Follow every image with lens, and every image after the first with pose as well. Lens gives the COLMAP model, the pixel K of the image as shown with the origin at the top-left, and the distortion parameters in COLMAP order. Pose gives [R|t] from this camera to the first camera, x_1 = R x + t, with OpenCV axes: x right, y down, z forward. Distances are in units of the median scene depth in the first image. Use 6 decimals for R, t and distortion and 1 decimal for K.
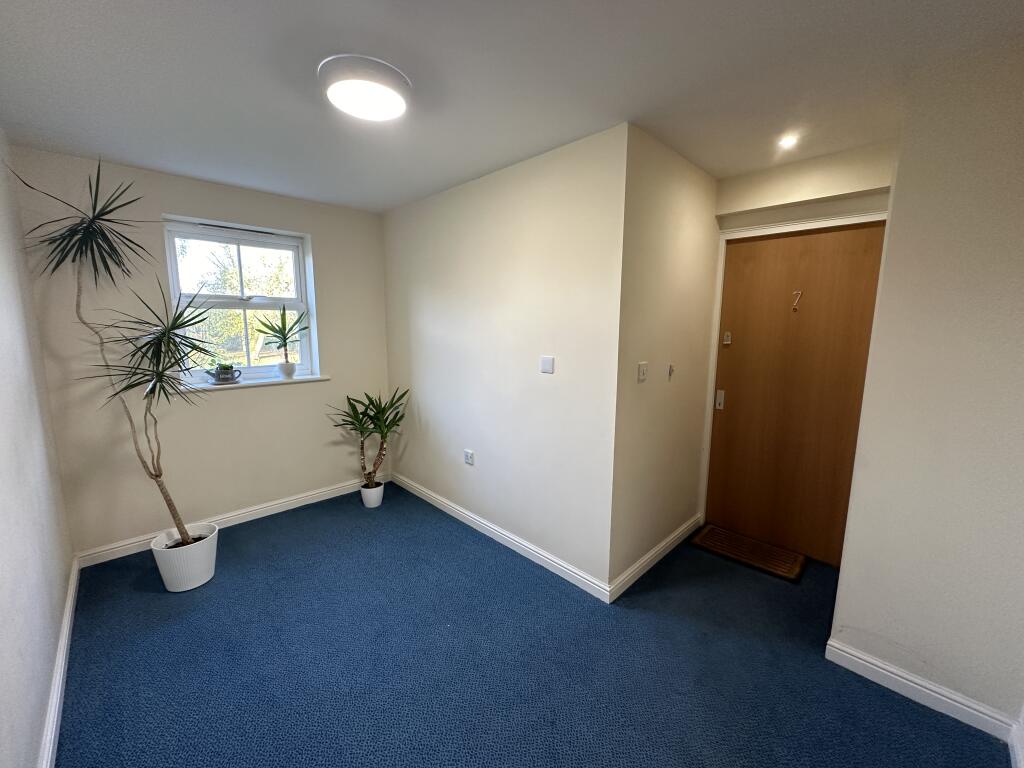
lens RADIAL K [[413.2, 0, 512.0], [0, 413.2, 382.2], [0, 0, 1]] dist [0.000229, 0.000455]
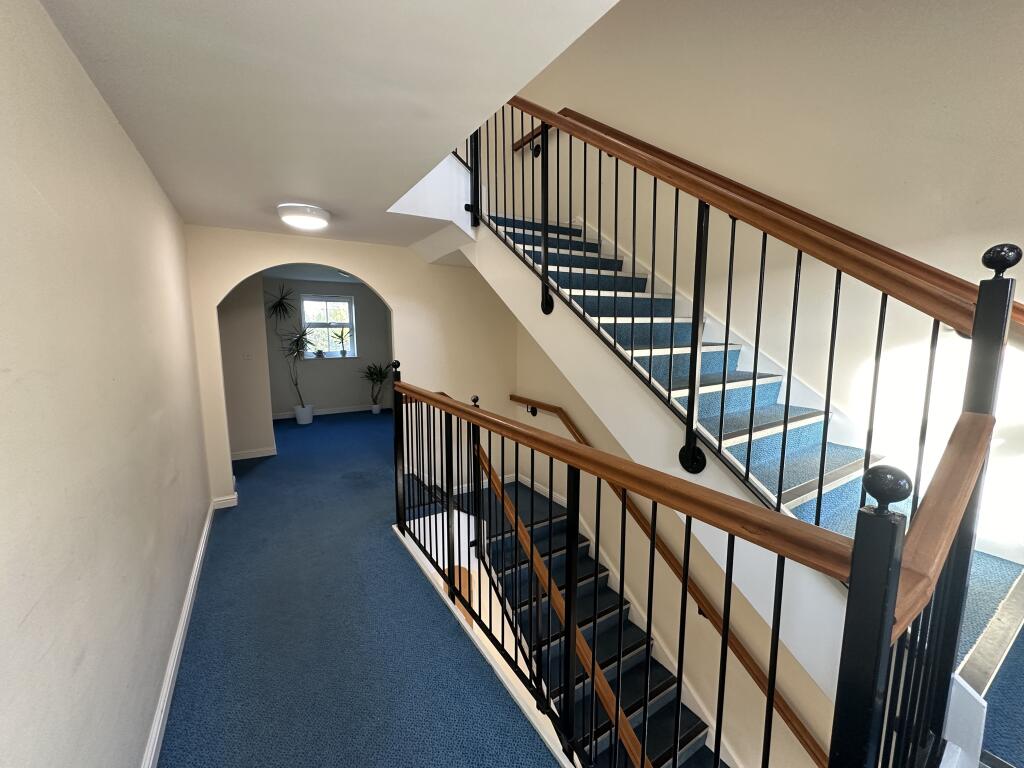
lens RADIAL K [[413.2, 0, 509.3], [0, 413.2, 382.6], [0, 0, 1]] dist [0.000229, 0.000455]
pose [[0.974793, 0.017647, -0.222414, 0.970158], [-0.021914, 0.999620, -0.016731, 0.167799], [0.222034, 0.021183, 0.974809, -1.166950]]
